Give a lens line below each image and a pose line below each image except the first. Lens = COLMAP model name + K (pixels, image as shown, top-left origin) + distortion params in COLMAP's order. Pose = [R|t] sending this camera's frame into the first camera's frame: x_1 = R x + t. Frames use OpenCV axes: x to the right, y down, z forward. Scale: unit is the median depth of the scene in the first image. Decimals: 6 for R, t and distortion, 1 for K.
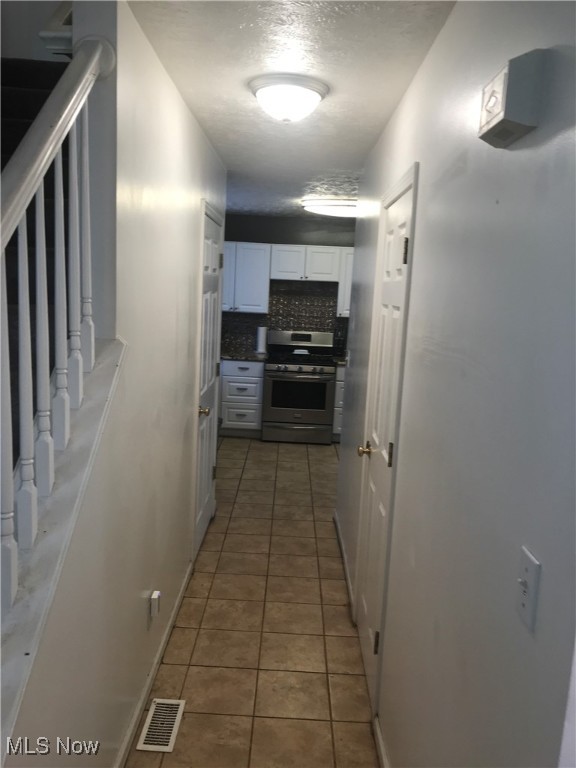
lens RADIAL K [[656.0, 0, 288.0], [0, 656.0, 384.0], [0, 0, 1]] dist [0.054084, 0.001569]
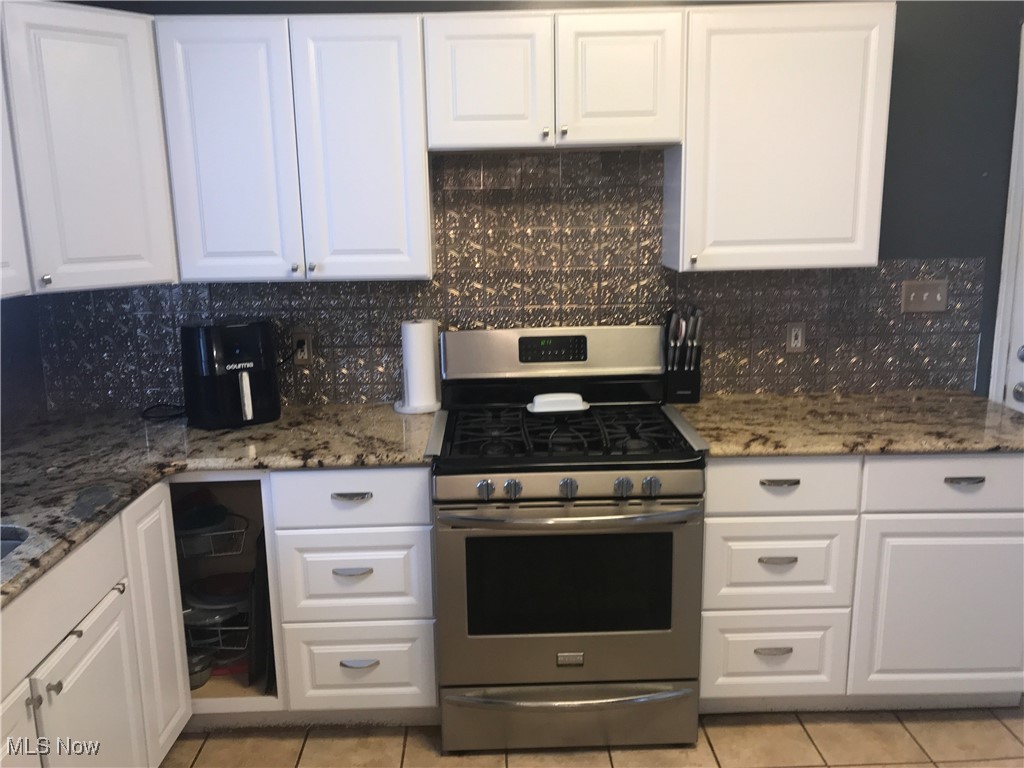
lens RADIAL K [[874.7, 0, 512.0], [0, 874.7, 384.0], [0, 0, 1]] dist [0.054084, 0.001569]
pose [[0.997053, -0.074650, 0.017694, -0.006500], [0.073457, 0.995461, 0.060513, -0.084515], [-0.022131, -0.059035, 0.998011, 0.642706]]
